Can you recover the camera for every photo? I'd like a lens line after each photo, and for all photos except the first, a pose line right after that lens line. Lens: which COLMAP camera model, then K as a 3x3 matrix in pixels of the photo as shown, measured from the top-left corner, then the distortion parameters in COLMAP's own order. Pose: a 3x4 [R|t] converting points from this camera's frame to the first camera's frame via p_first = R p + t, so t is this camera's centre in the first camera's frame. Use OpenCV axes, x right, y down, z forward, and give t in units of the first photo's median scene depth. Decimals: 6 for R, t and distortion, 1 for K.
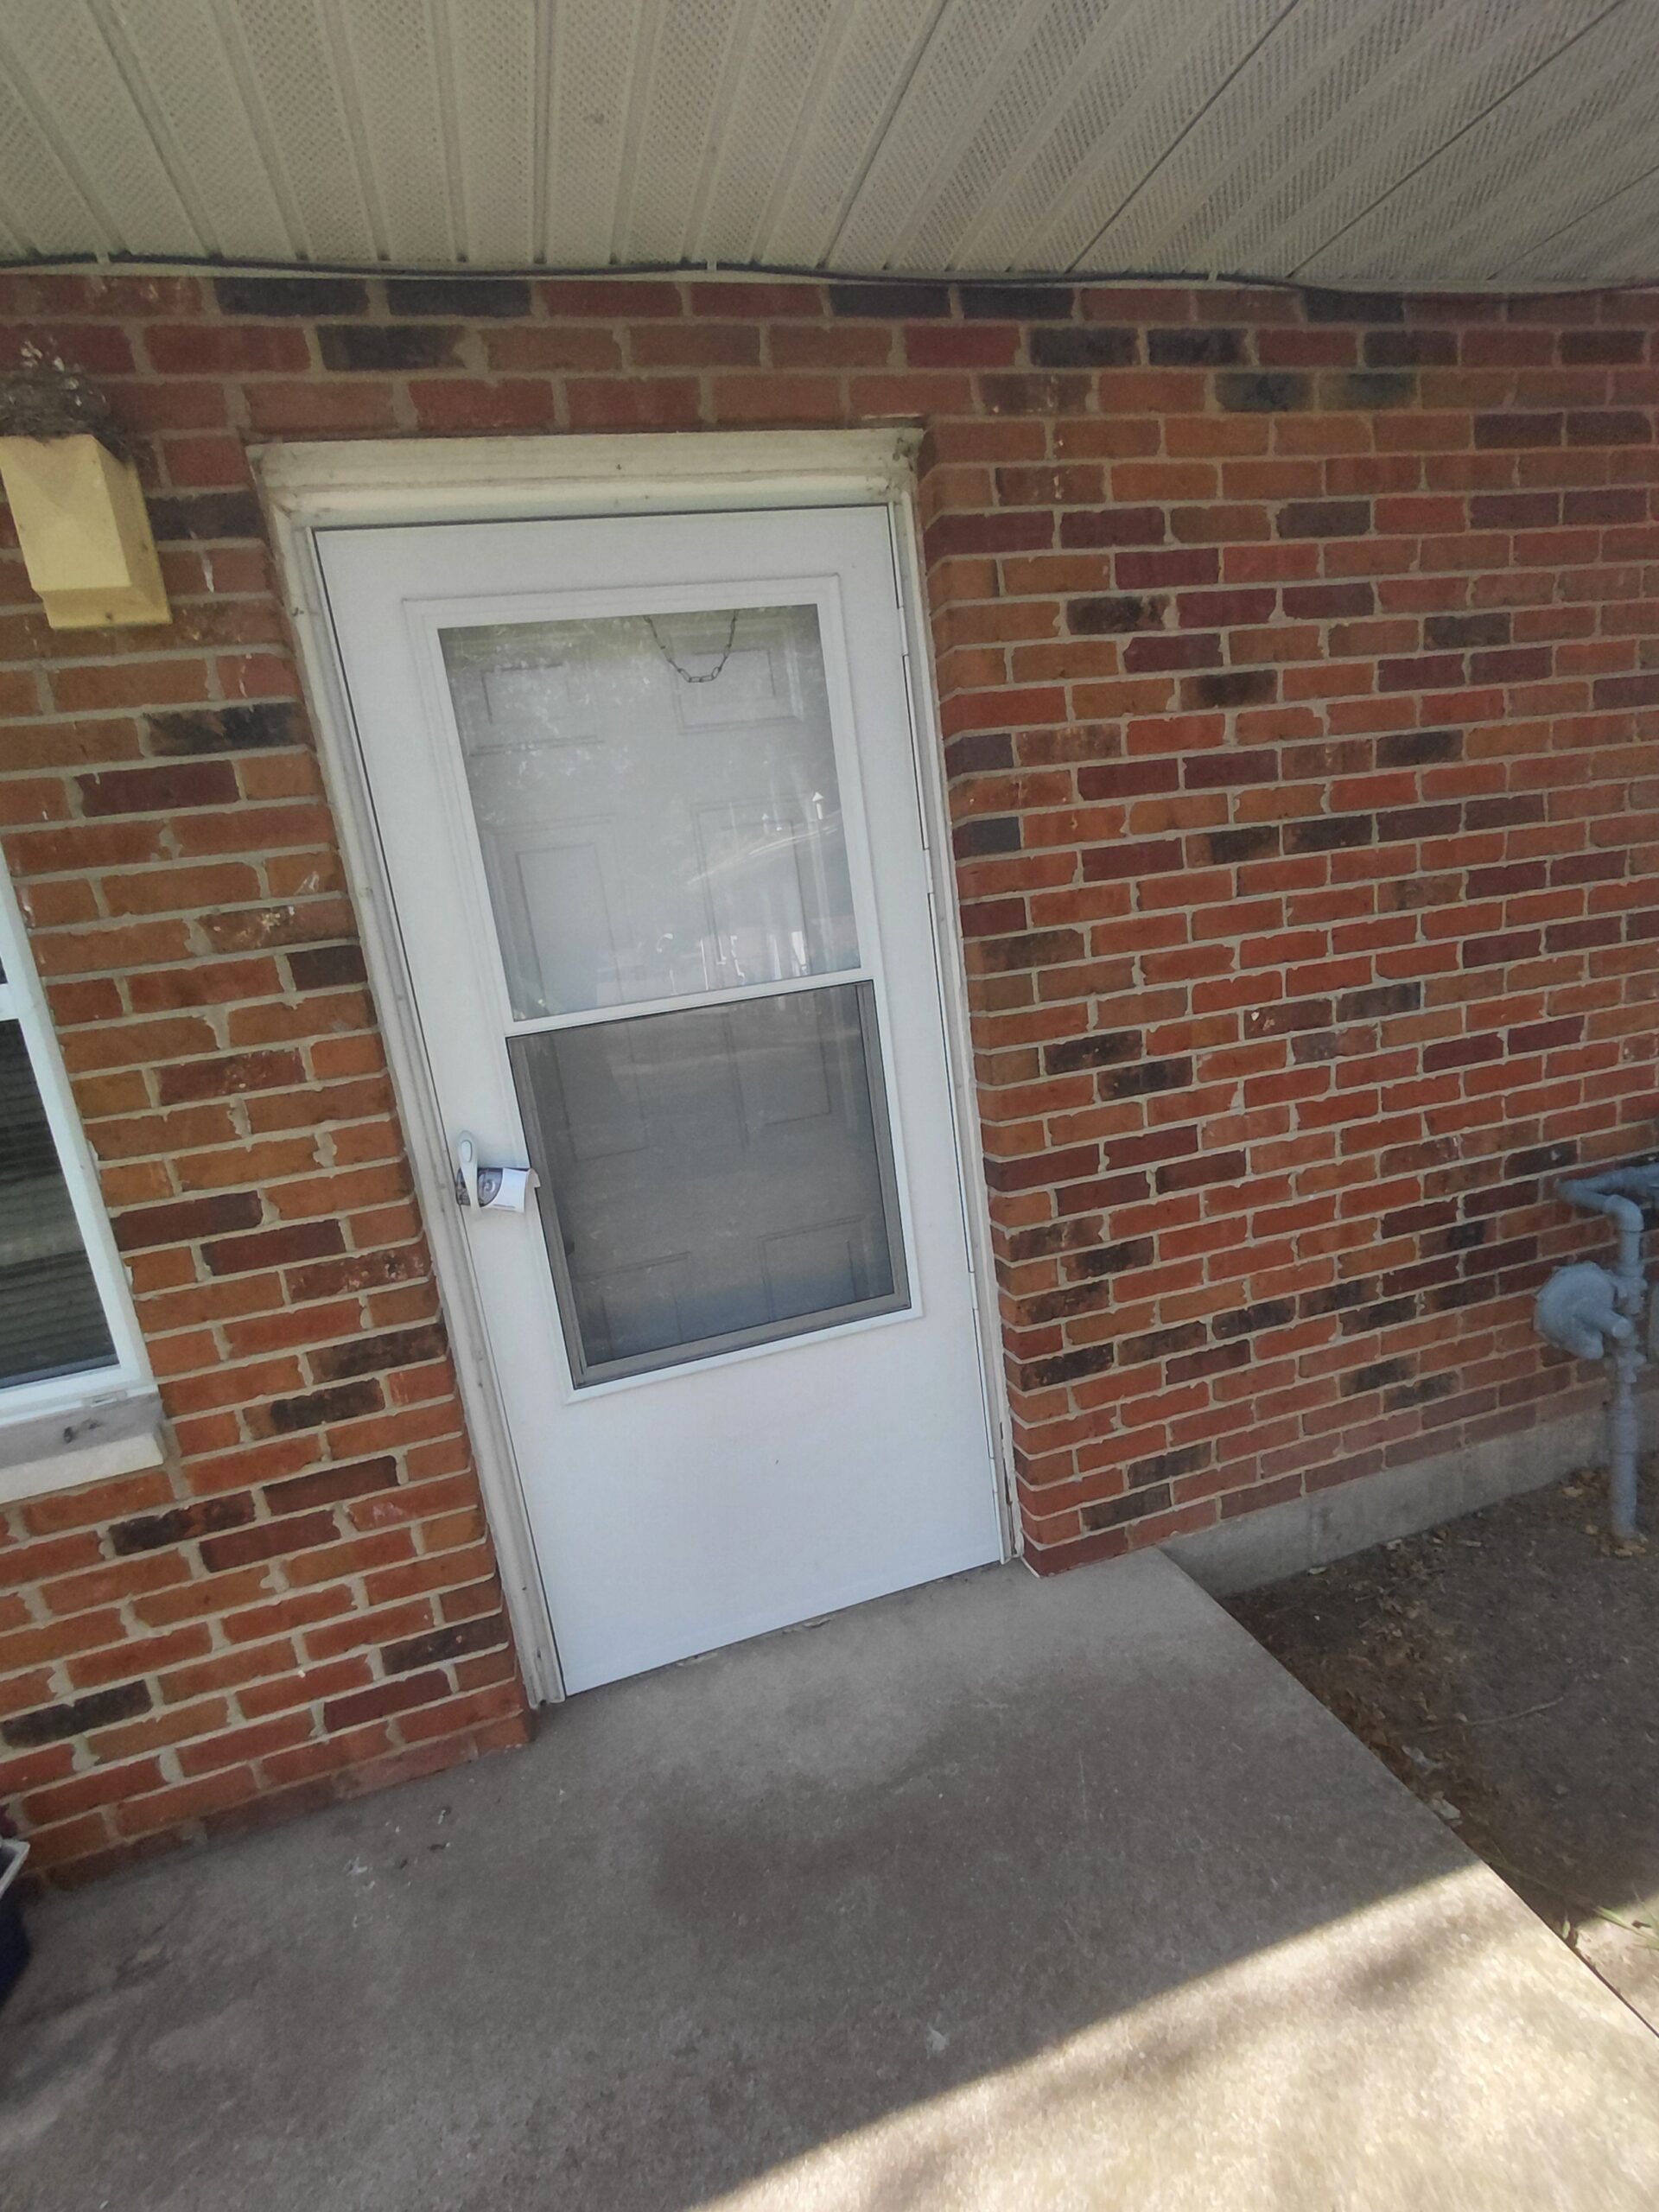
lens RADIAL K [[1059.0, 0, 829.5], [0, 1059.0, 1106.0], [0, 0, 1]] dist [0.002494, 0.000949]
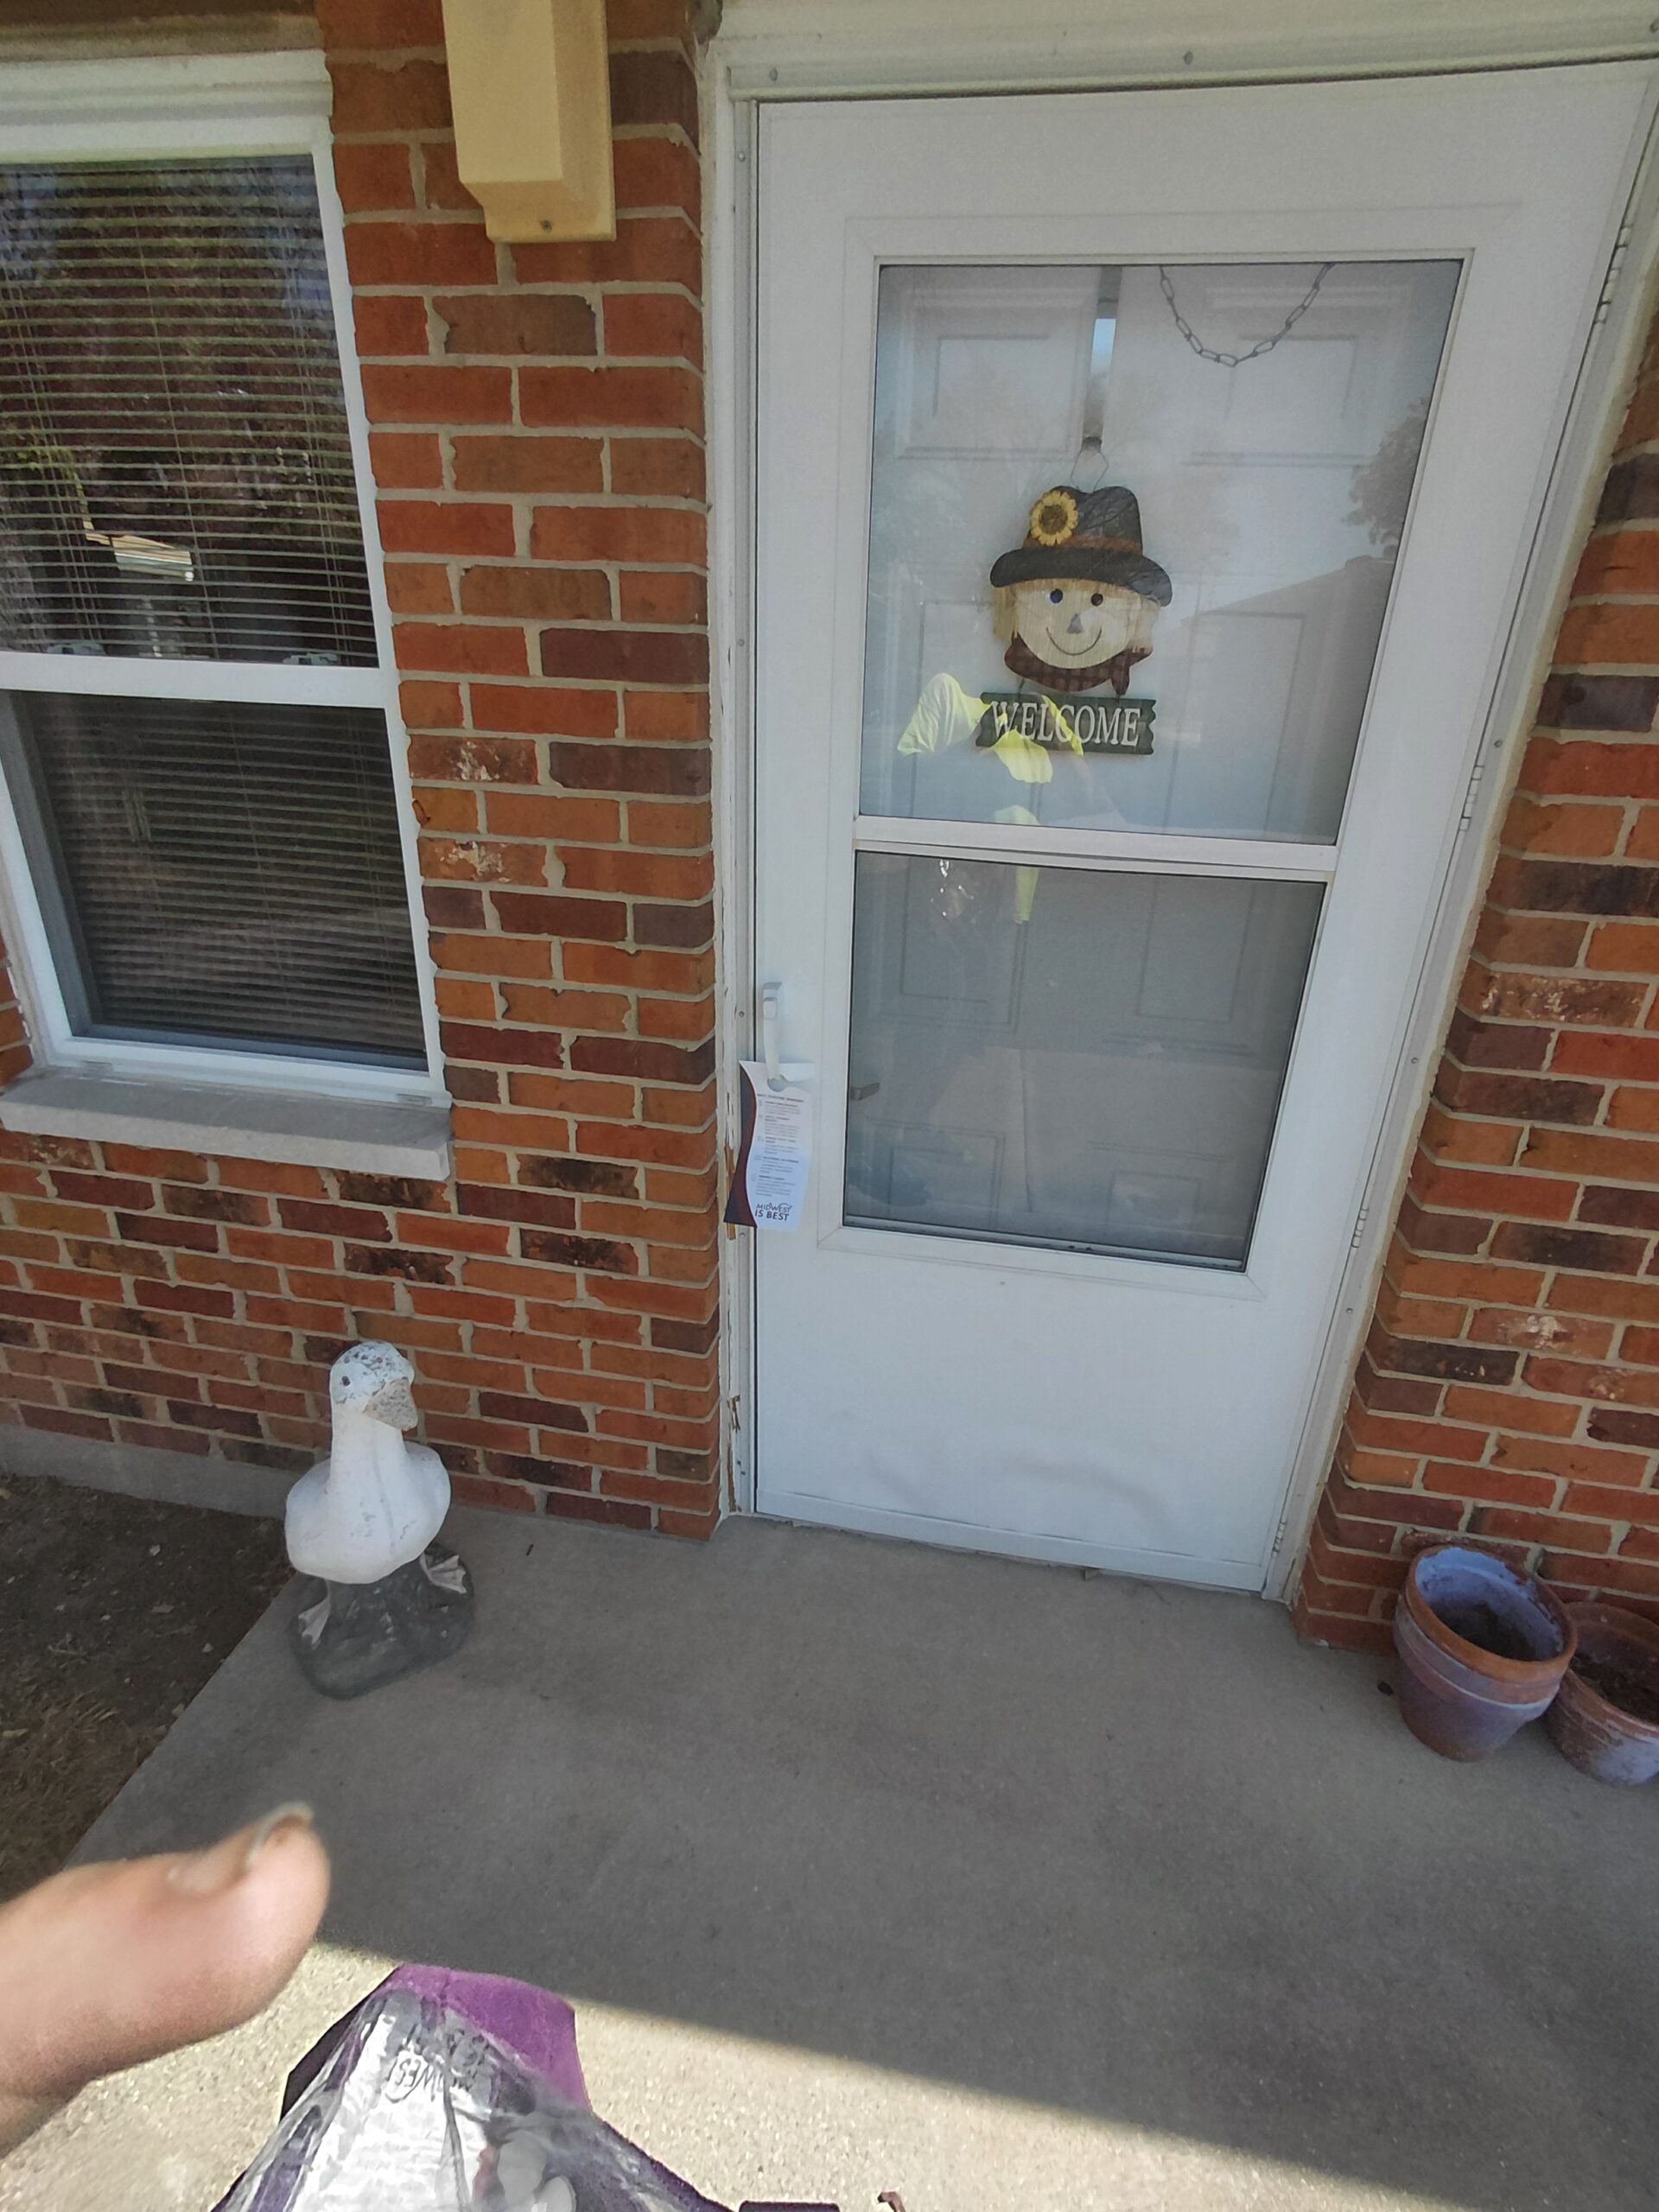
lens RADIAL K [[1059.0, 0, 829.5], [0, 1059.0, 1106.0], [0, 0, 1]] dist [0.002494, 0.000949]
pose [[0.886081, 0.320492, -0.334880, 0.024258], [-0.236205, 0.933813, 0.268700, -0.088796], [0.398832, -0.158990, 0.903136, 0.219387]]
